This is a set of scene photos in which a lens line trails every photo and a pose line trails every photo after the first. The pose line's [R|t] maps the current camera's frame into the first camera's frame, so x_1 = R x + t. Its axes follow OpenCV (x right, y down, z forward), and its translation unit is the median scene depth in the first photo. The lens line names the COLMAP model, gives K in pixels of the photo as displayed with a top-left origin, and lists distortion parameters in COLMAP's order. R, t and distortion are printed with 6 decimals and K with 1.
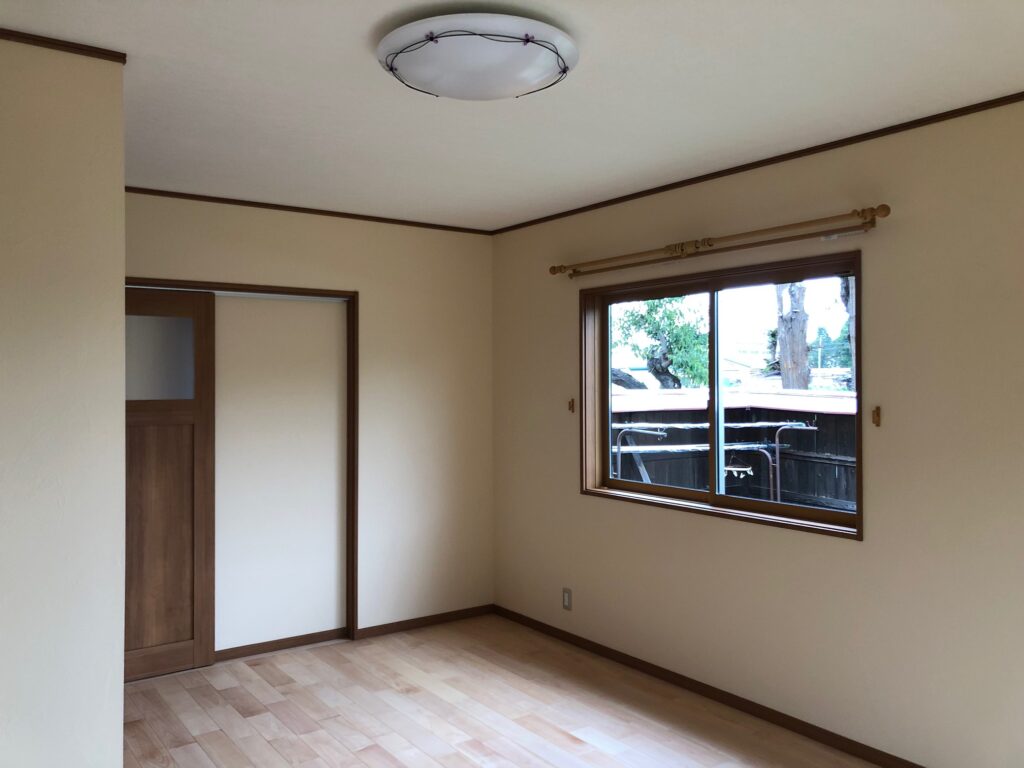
lens RADIAL K [[838.7, 0, 507.2], [0, 838.7, 373.8], [0, 0, 1]] dist [0.055871, -0.058236]
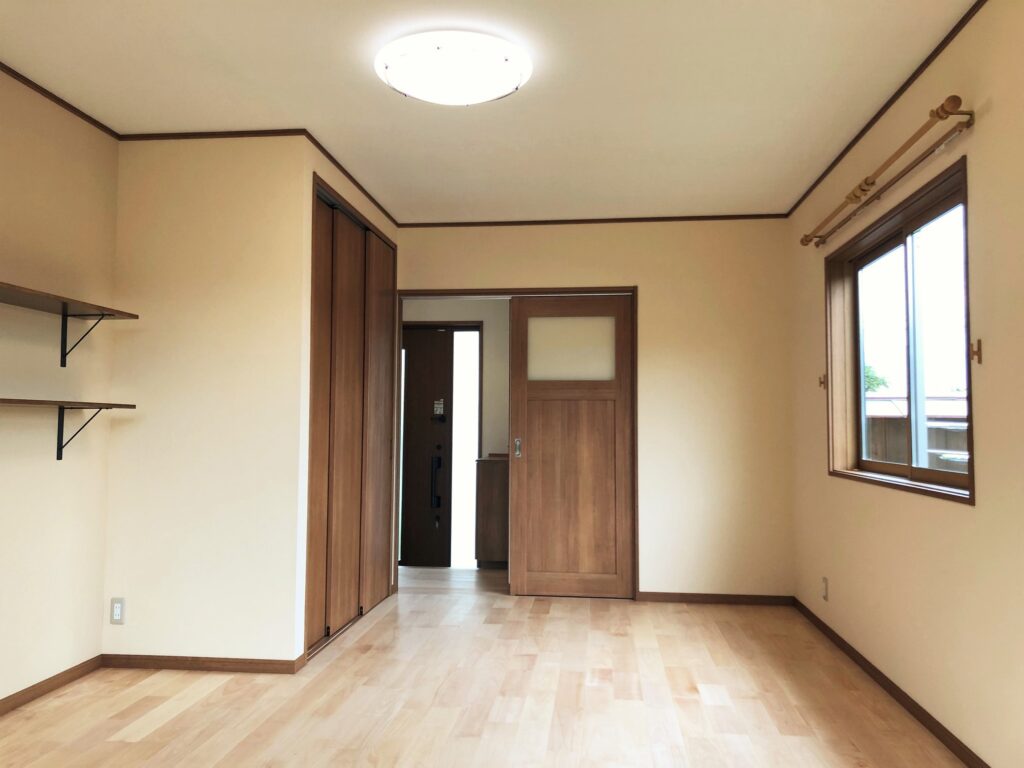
lens RADIAL K [[846.4, 0, 512.0], [0, 846.4, 384.0], [0, 0, 1]] dist [0.044659, -0.060555]
pose [[0.749034, -0.031813, -0.661768, 0.524835], [0.005452, 0.999109, -0.041859, 0.092523], [0.662509, 0.027746, 0.748540, 0.066755]]
